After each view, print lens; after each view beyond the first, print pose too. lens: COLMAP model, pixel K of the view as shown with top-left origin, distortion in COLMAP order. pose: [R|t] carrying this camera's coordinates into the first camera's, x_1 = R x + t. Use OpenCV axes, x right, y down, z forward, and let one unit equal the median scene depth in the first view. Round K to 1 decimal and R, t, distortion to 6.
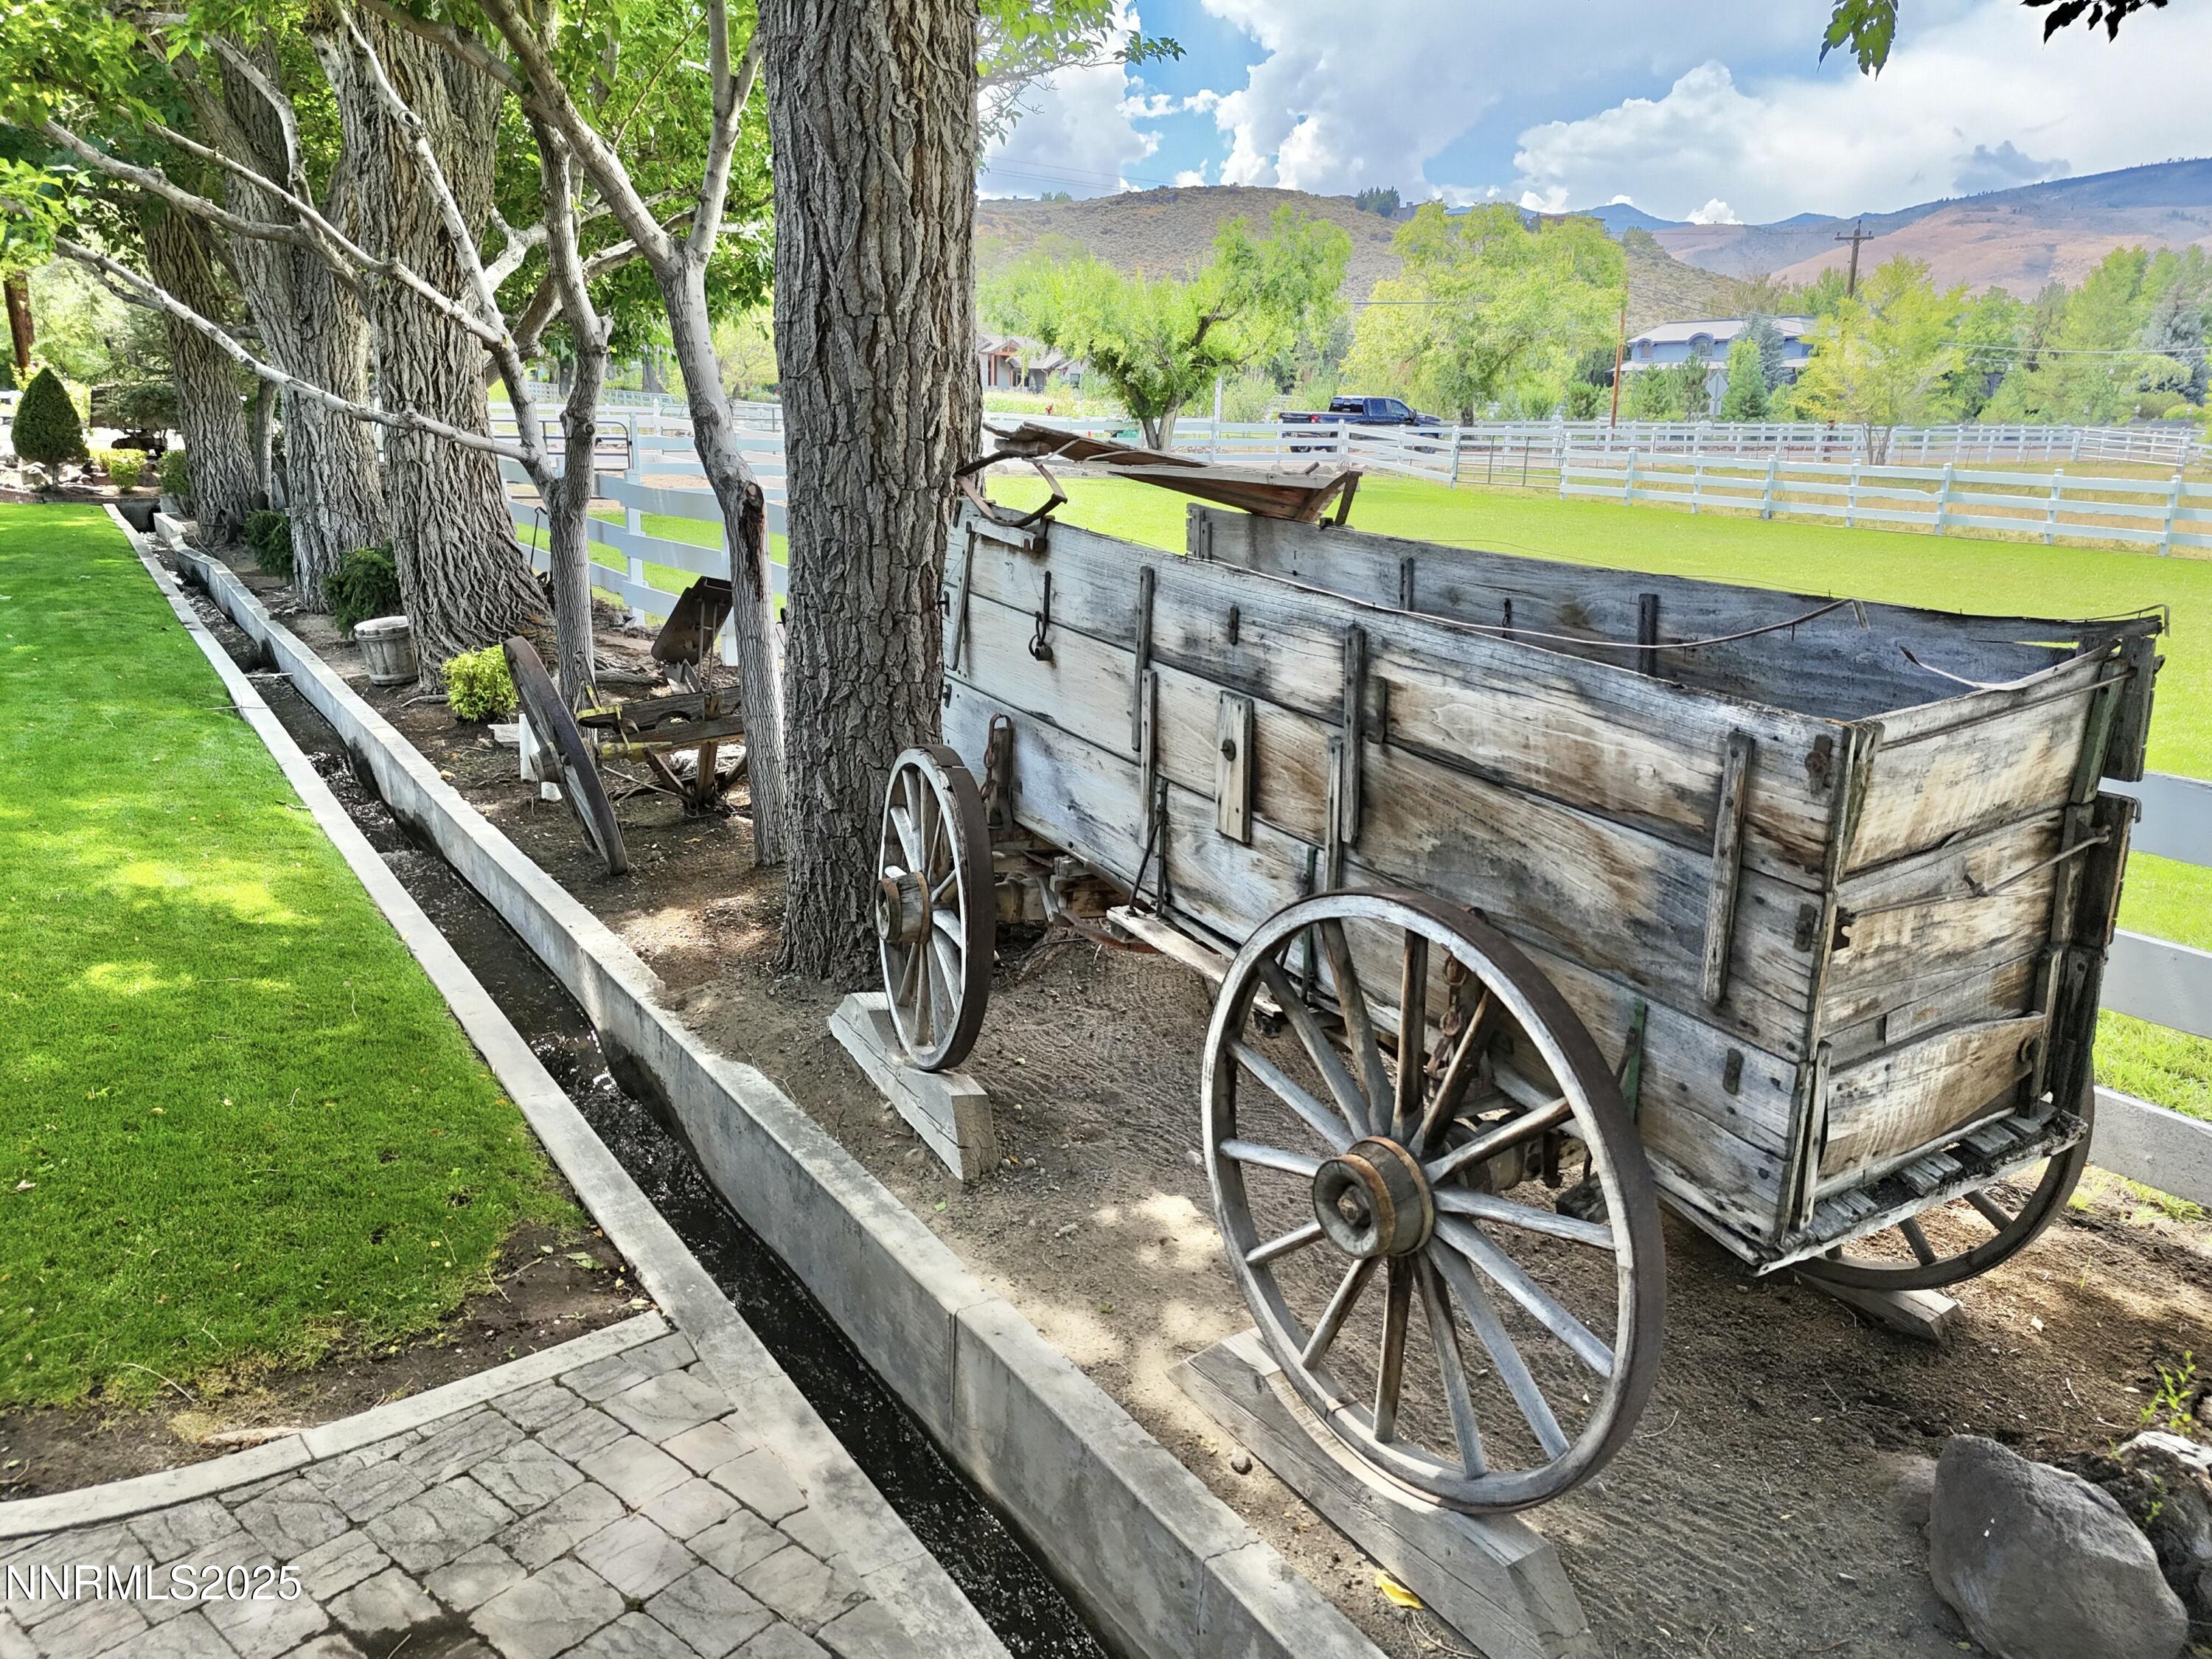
lens RADIAL K [[2009.2, 0, 1103.9], [0, 2009.2, 822.1], [0, 0, 1]] dist [0.027515, 0.000000]
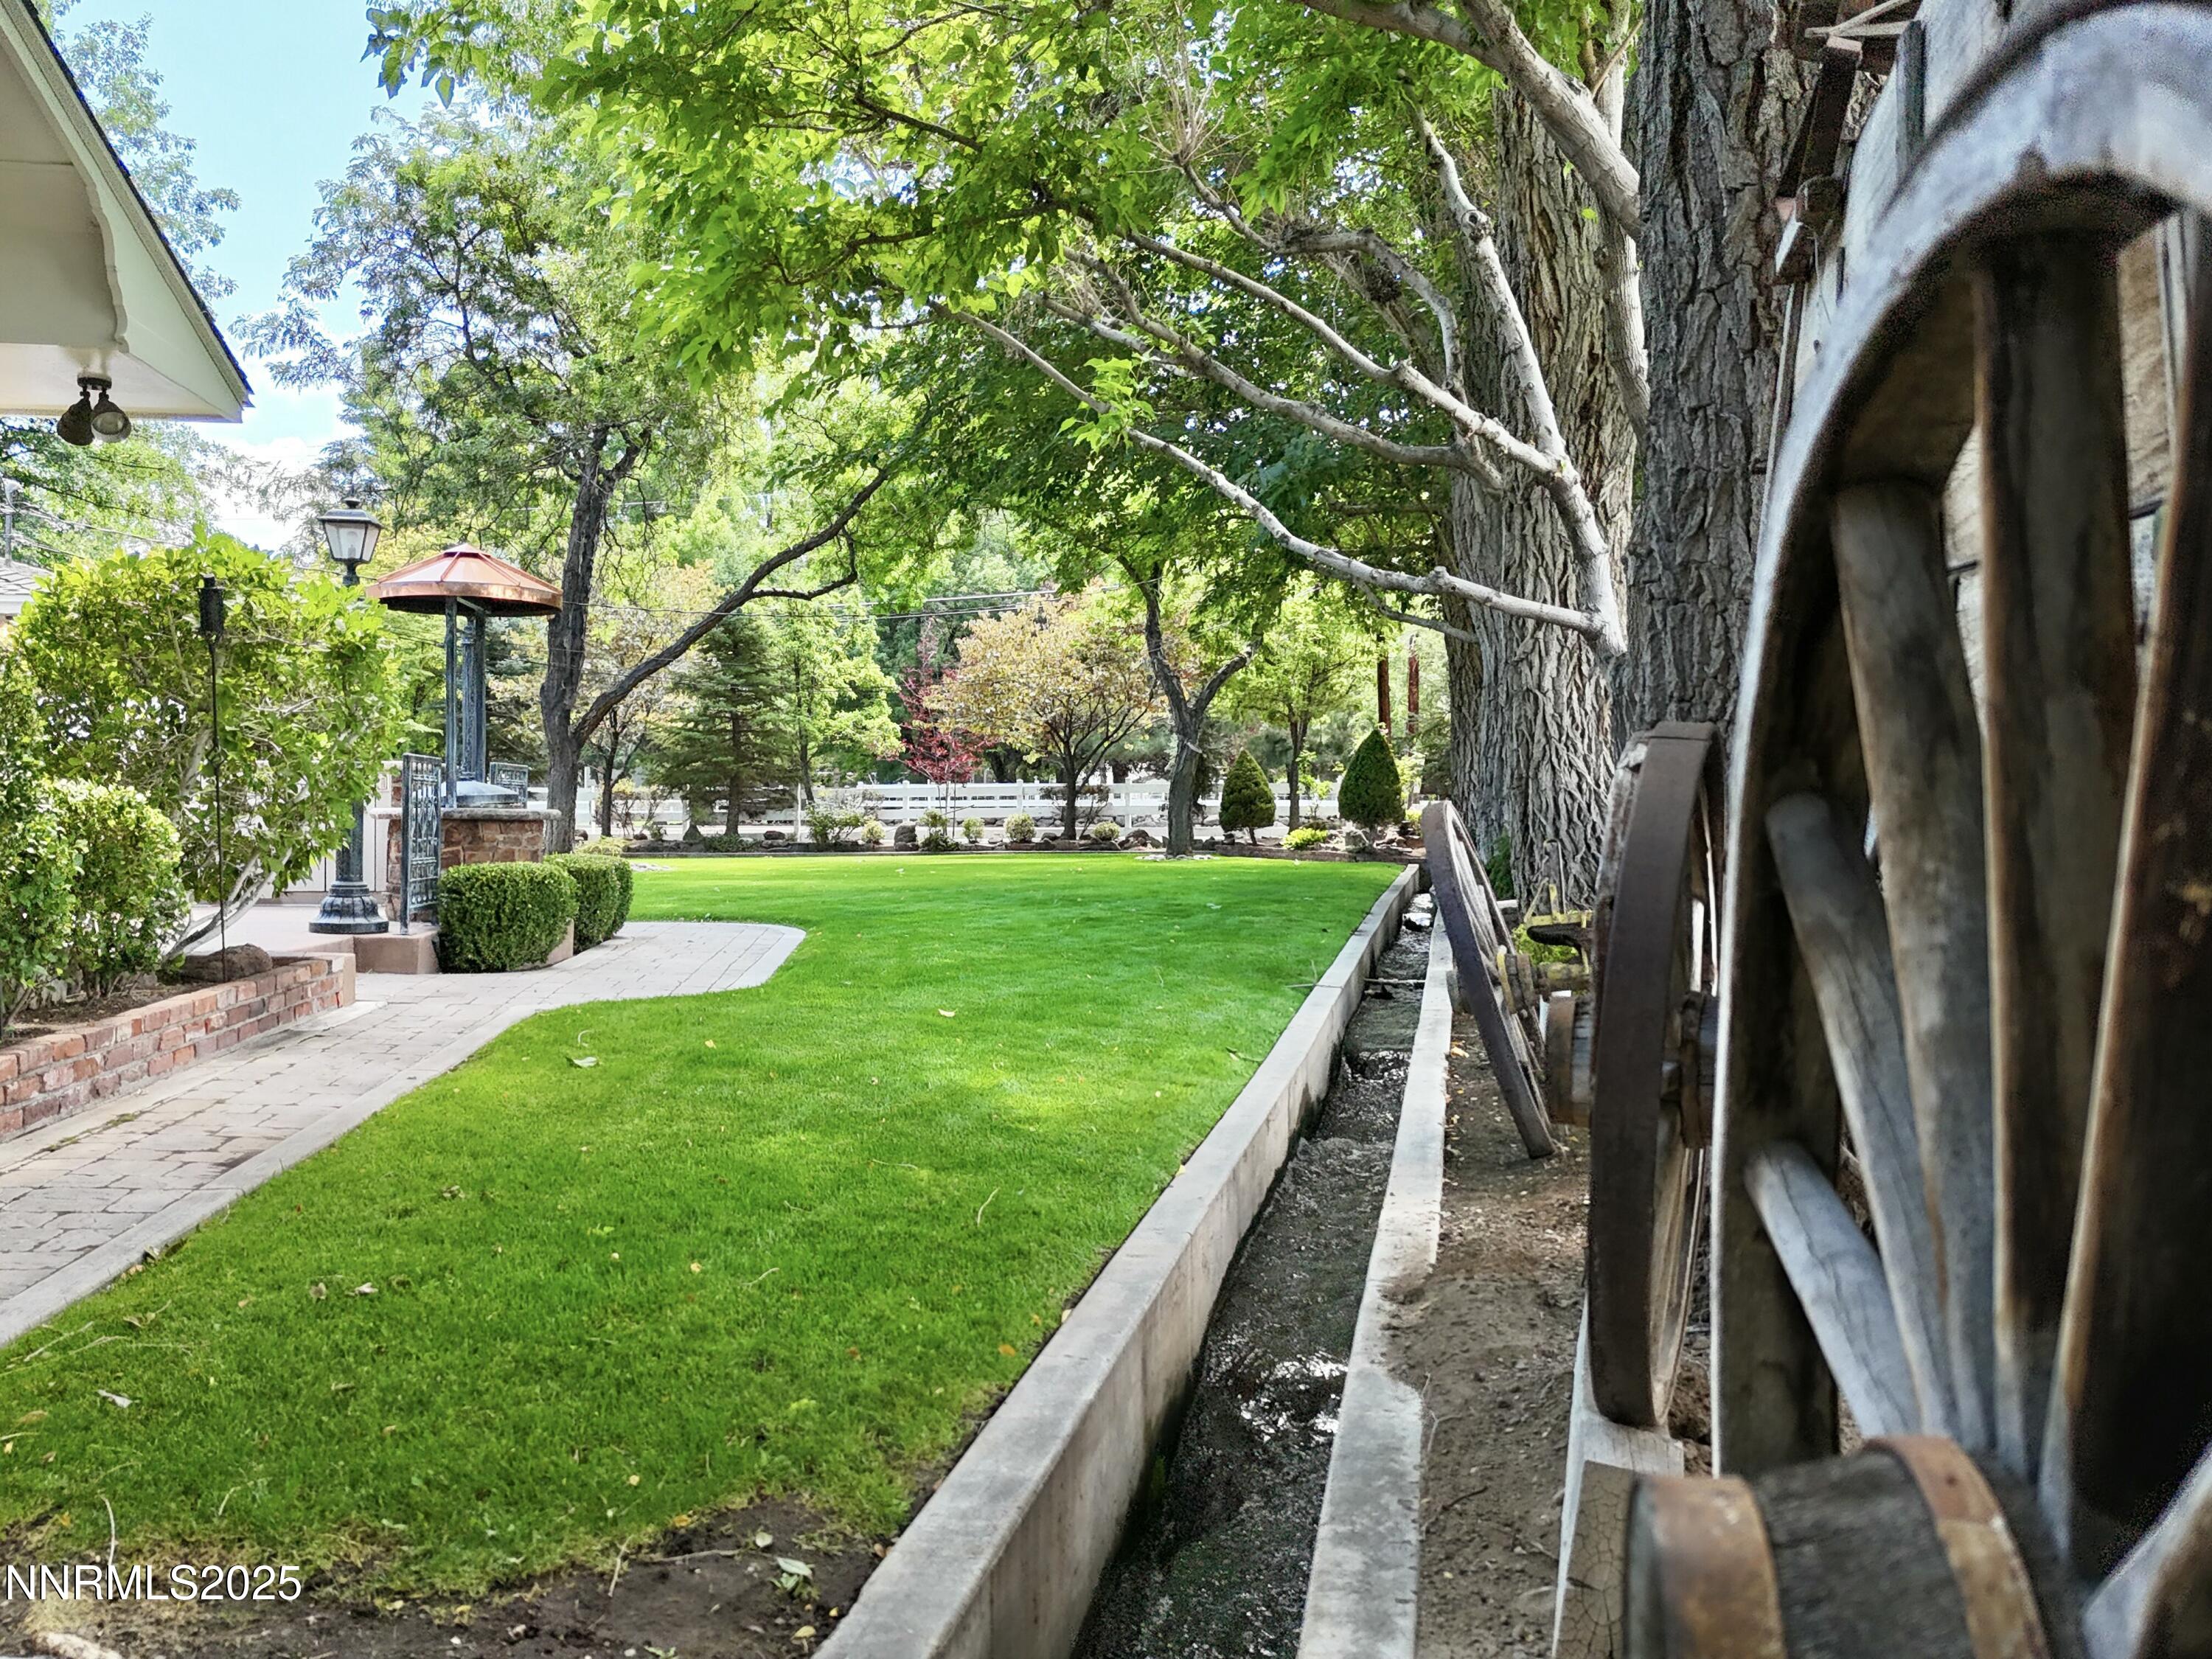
lens RADIAL K [[2009.2, 0, 1098.7], [0, 2009.2, 850.2], [0, 0, 1]] dist [0.027515, 0.000000]
pose [[0.699463, -0.028500, -0.714101, 0.104307], [-0.168769, 0.964356, -0.203798, 0.073363], [0.694456, 0.263067, 0.669721, 0.381362]]
